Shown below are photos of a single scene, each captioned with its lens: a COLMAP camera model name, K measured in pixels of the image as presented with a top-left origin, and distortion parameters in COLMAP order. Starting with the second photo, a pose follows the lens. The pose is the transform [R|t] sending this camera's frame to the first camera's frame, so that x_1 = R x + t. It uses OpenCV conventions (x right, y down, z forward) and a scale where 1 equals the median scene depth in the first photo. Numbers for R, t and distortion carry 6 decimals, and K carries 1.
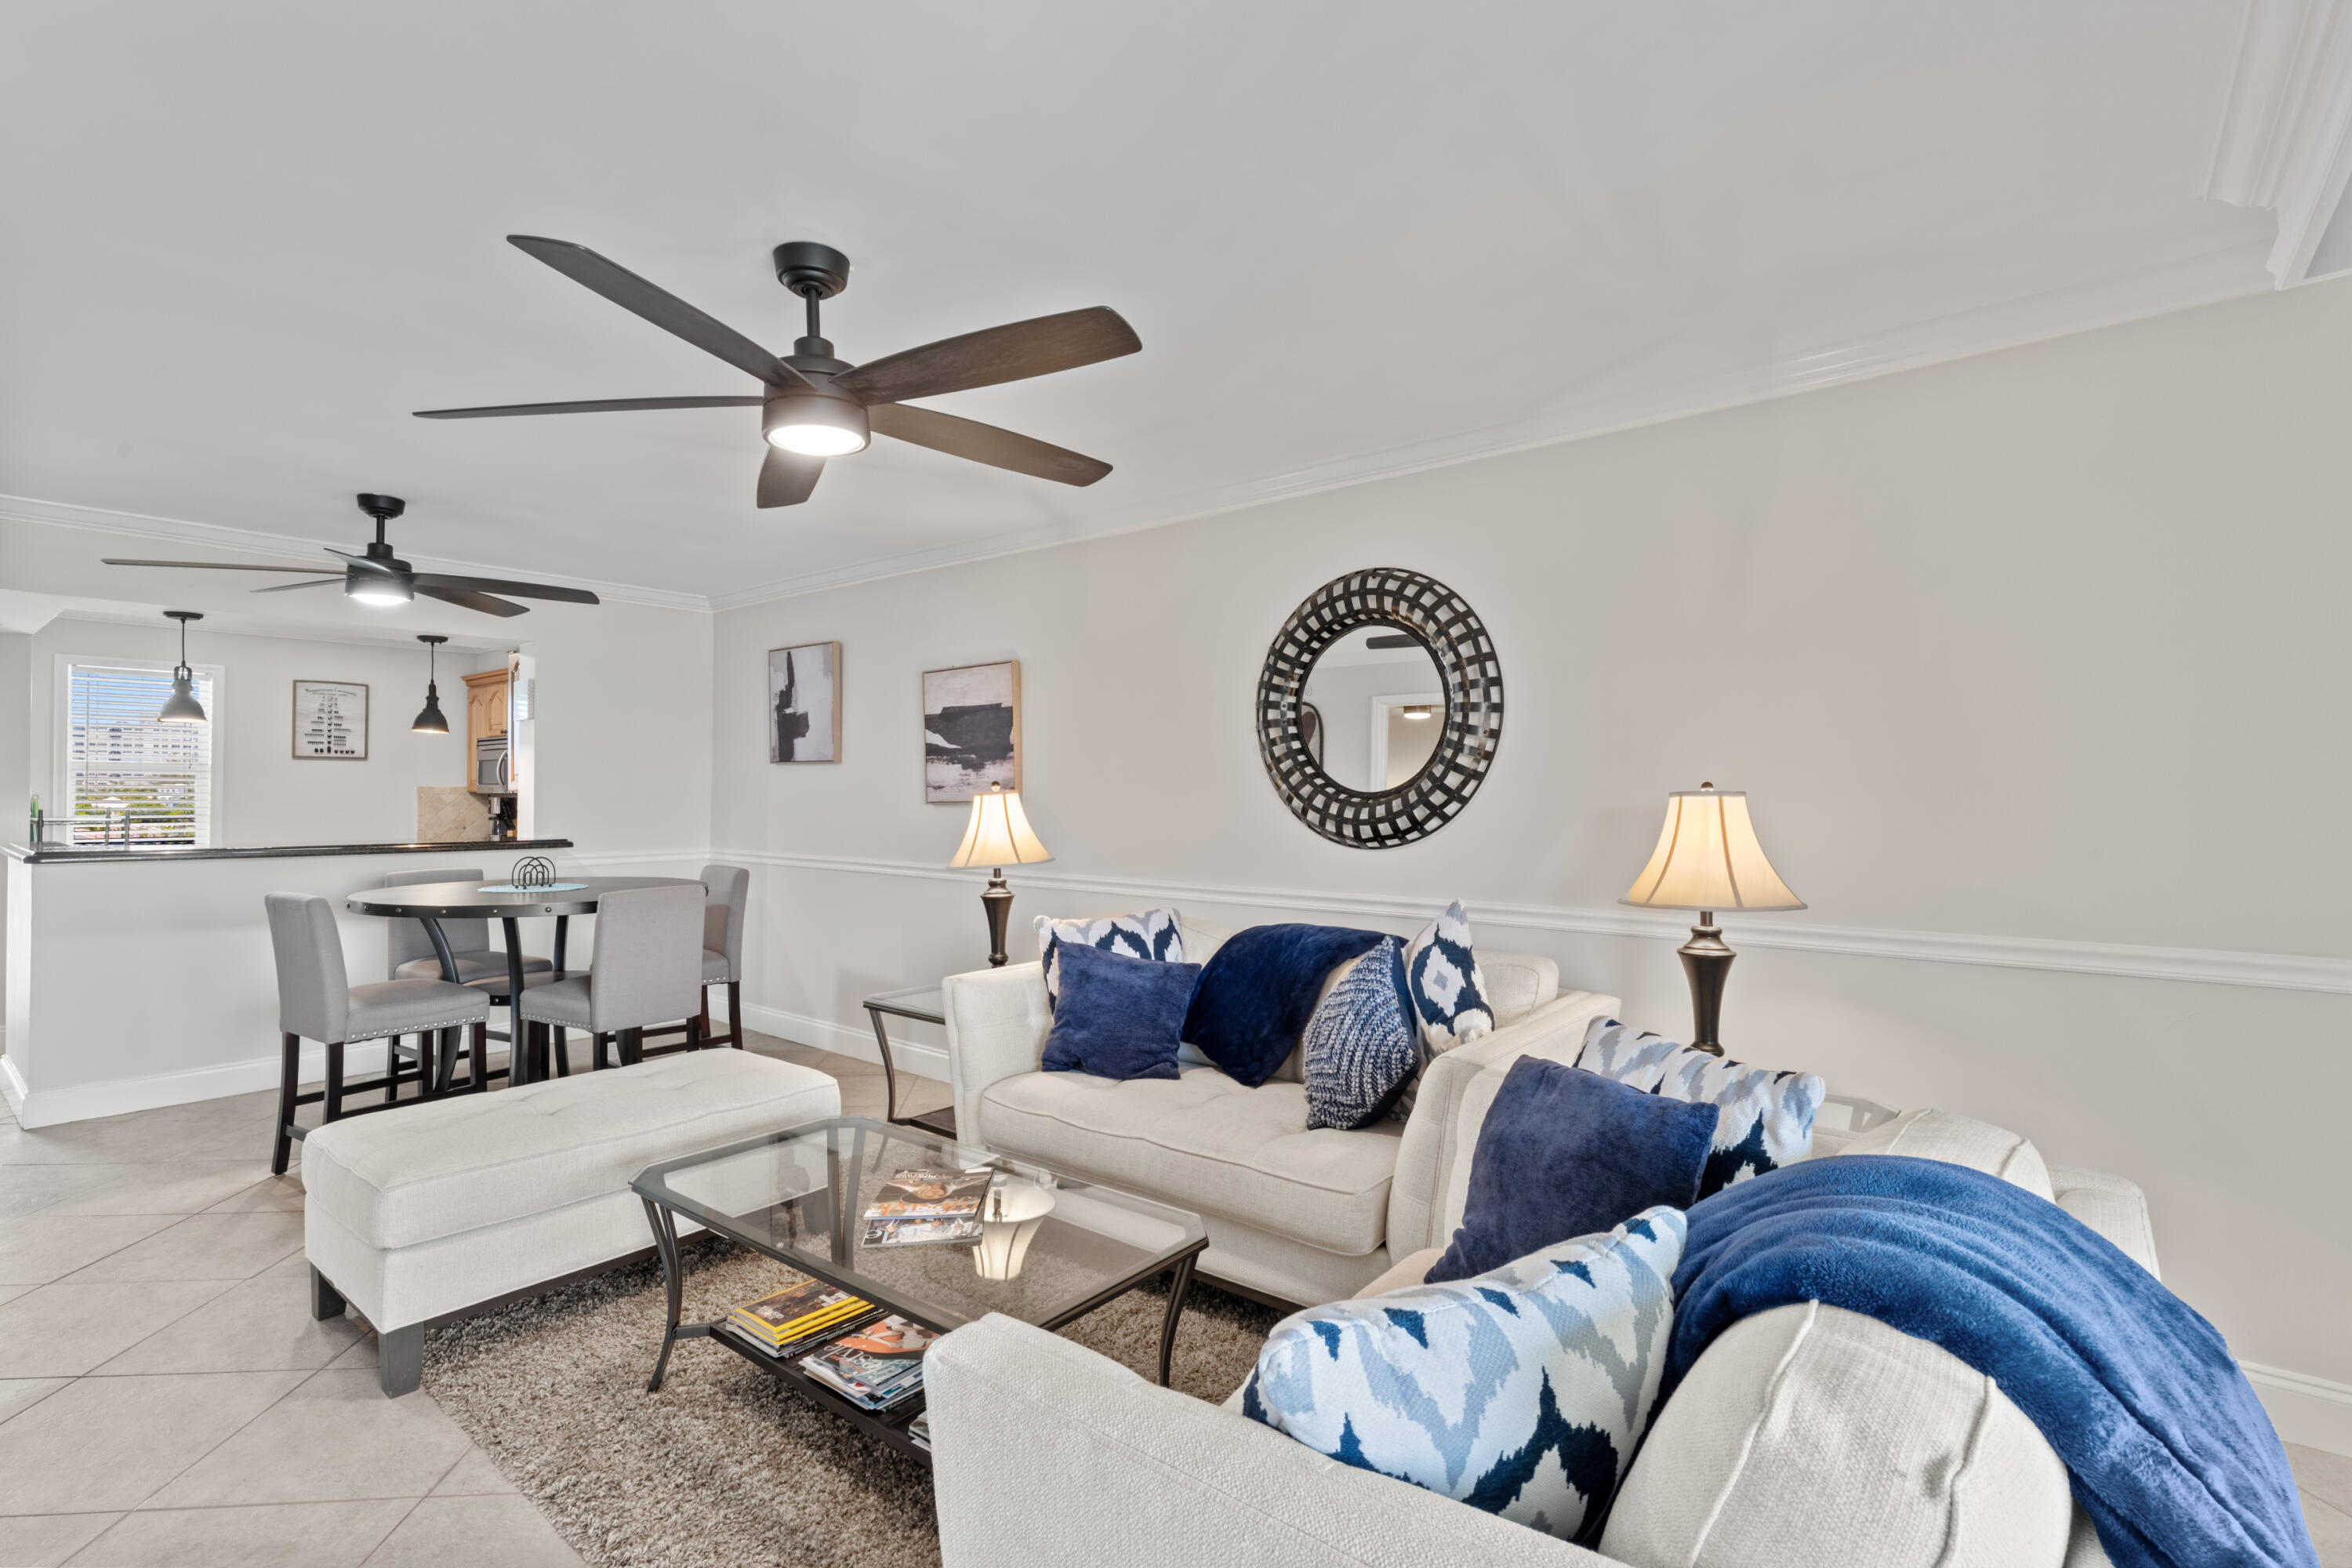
lens RADIAL K [[1090.7, 0, 1166.9], [0, 1090.7, 776.3], [0, 0, 1]] dist [-0.001945, -0.000202]
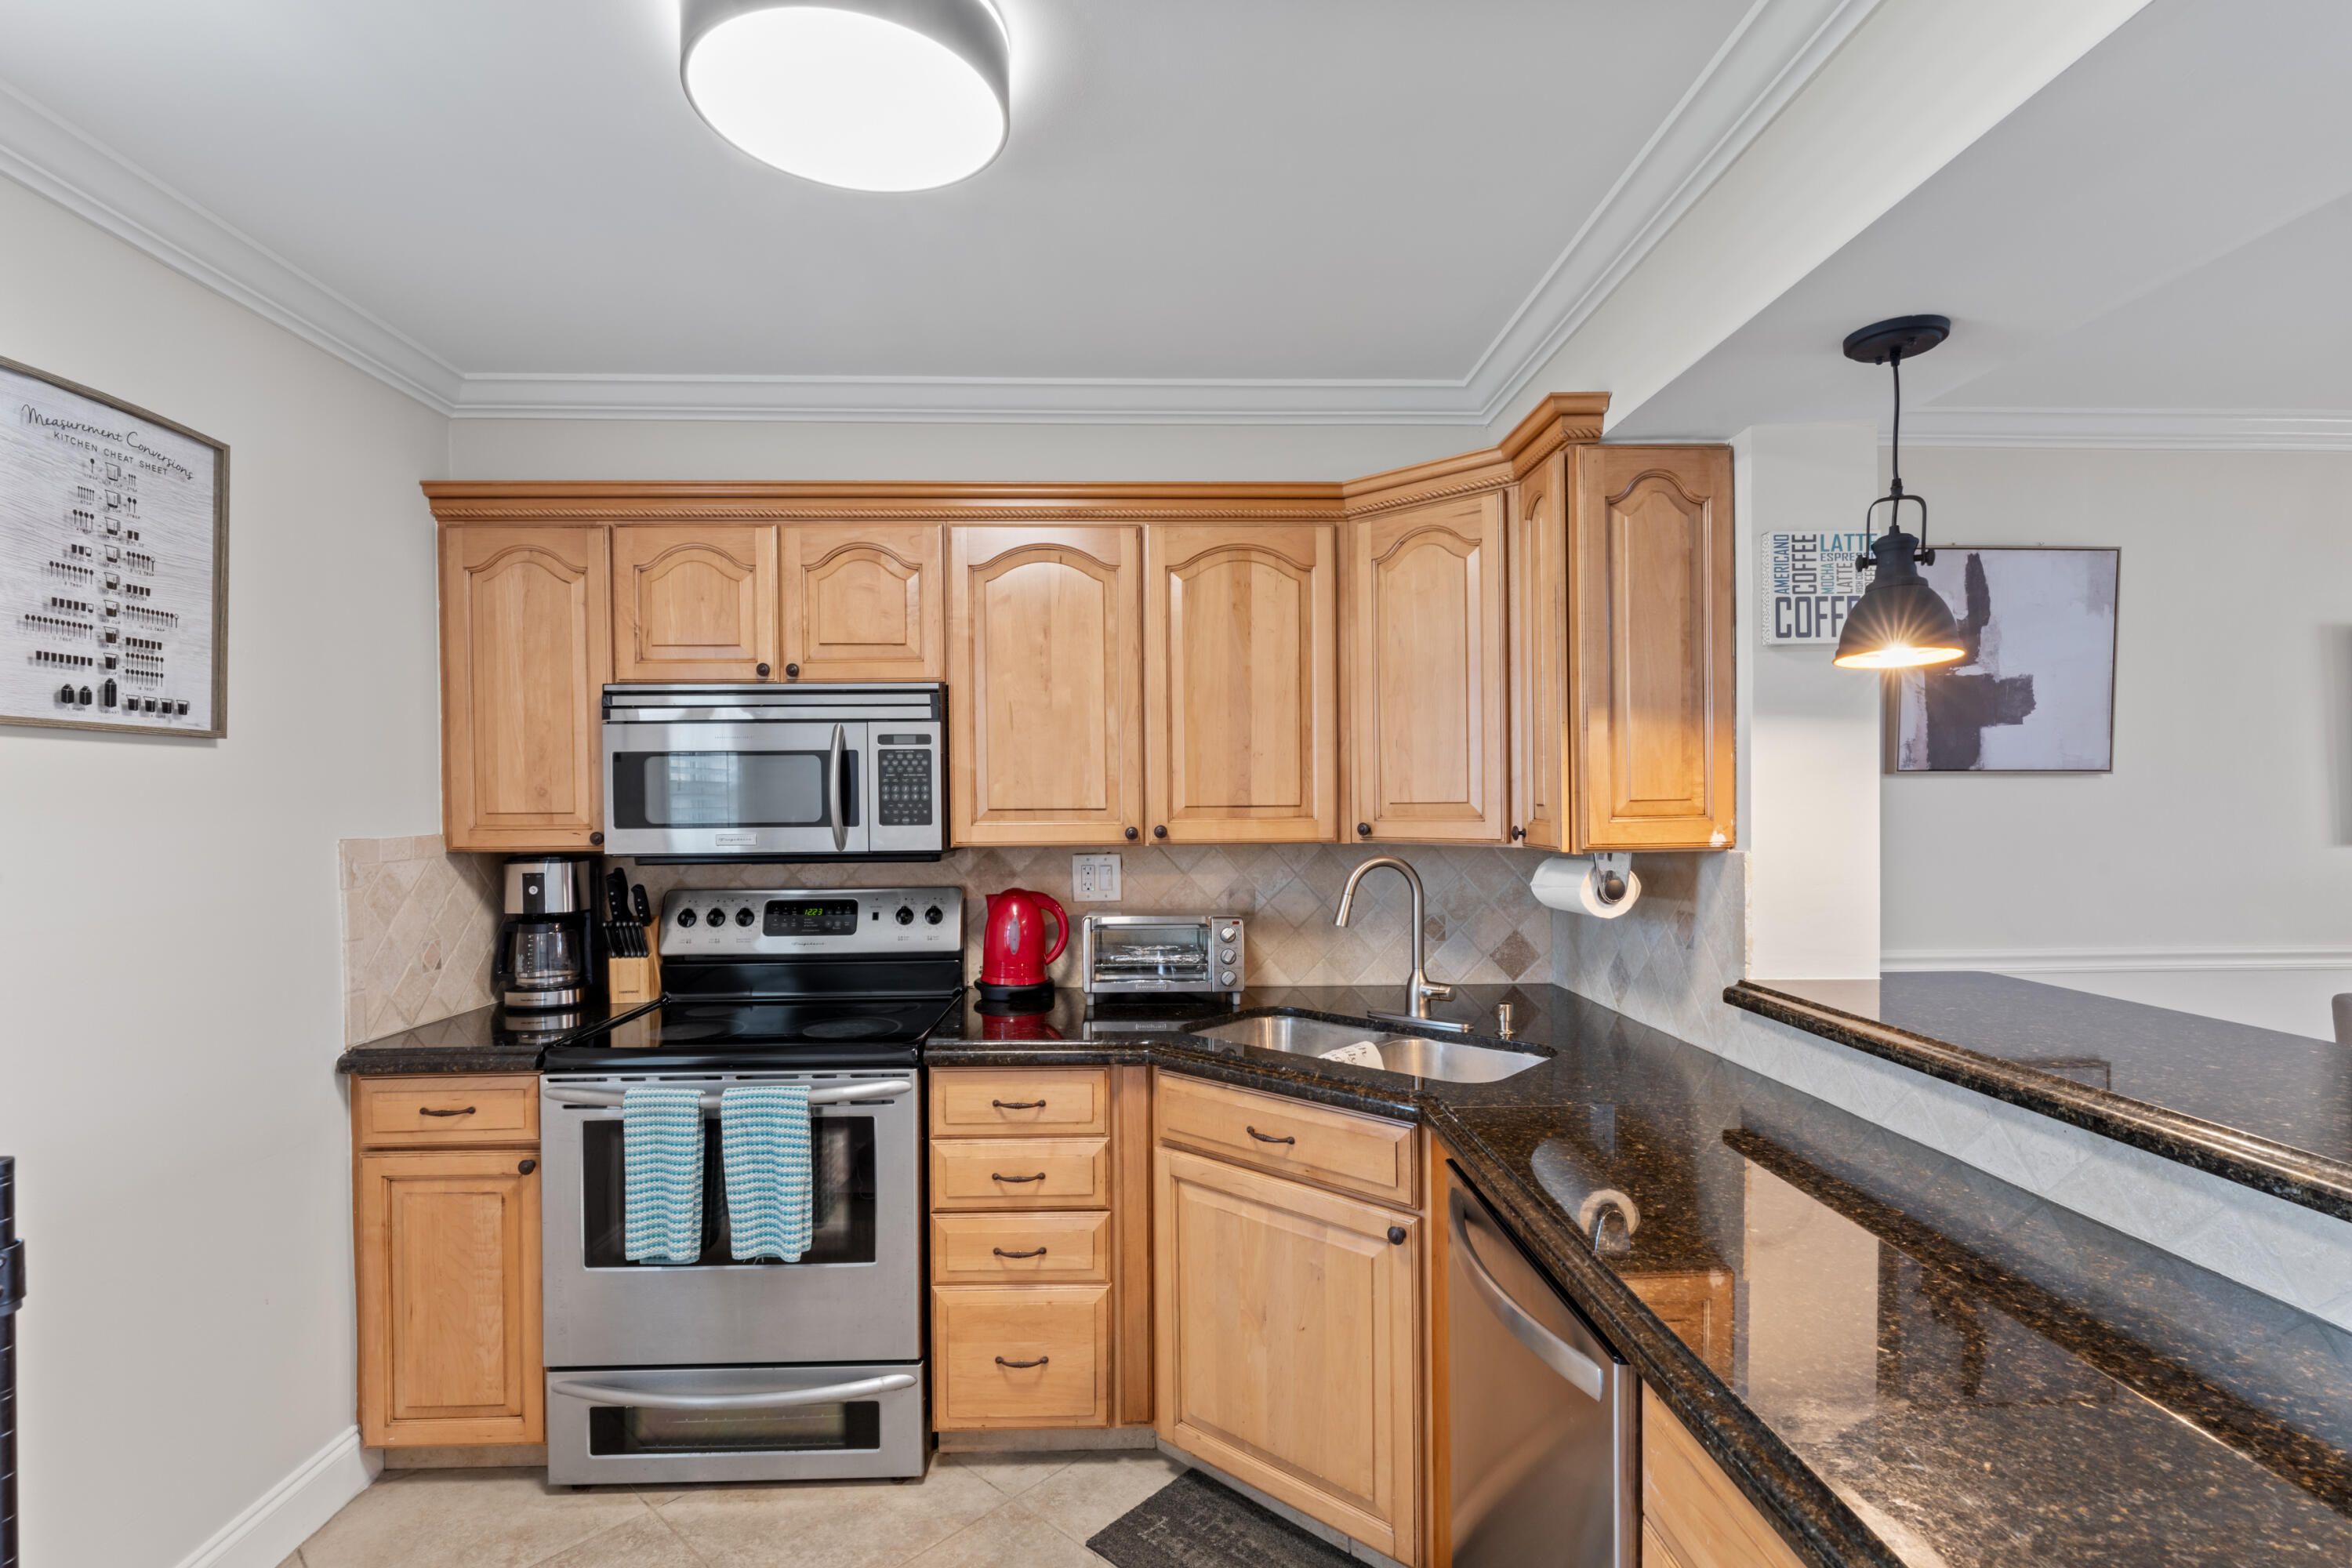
lens RADIAL K [[1099.6, 0, 1173.6], [0, 1099.6, 814.0], [0, 0, 1]] dist [-0.001423, -0.000242]
pose [[0.745749, -0.017610, 0.665995, -1.125851], [-0.000164, 0.999646, 0.026615, -0.007818], [-0.666227, -0.019957, 0.745482, 1.004056]]
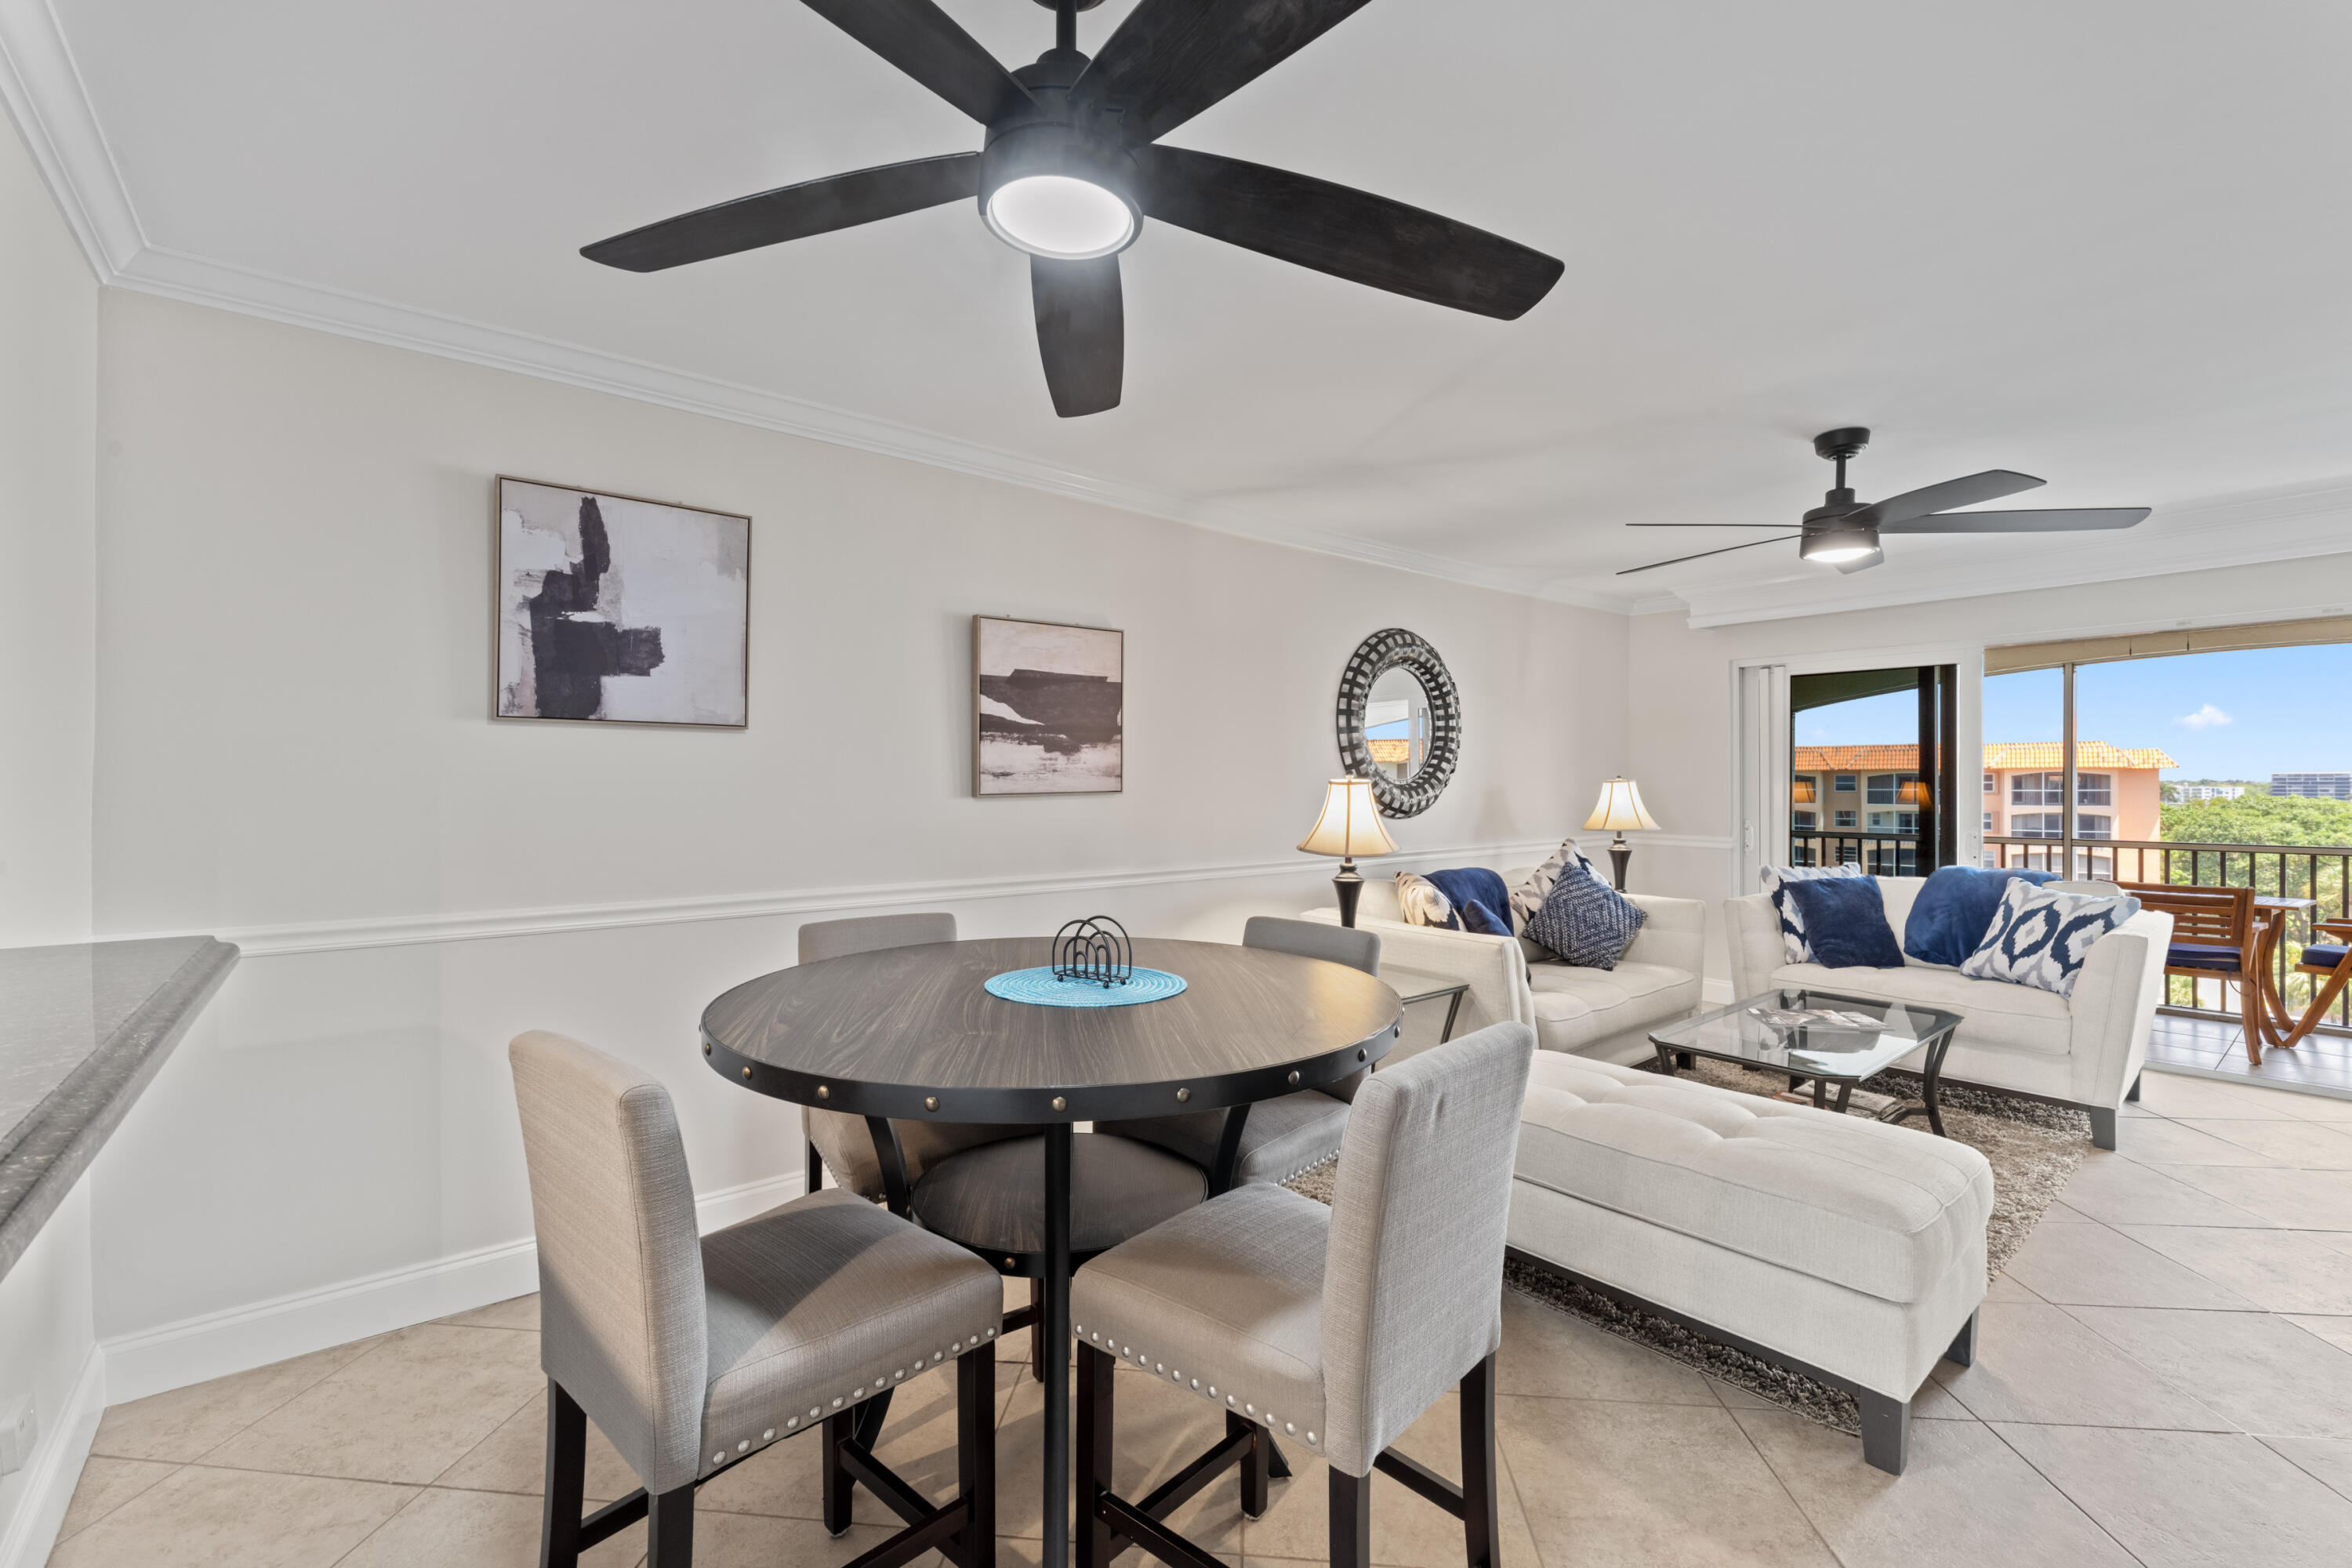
lens RADIAL K [[991.1, 0, 1165.2], [0, 991.1, 784.4], [0, 0, 1]] dist [-0.003043, -0.000413]
pose [[0.193757, -0.005748, 0.981033, -0.857812], [-0.015662, 0.999837, 0.008951, 0.009201], [-0.980925, -0.017099, 0.193635, 0.758759]]
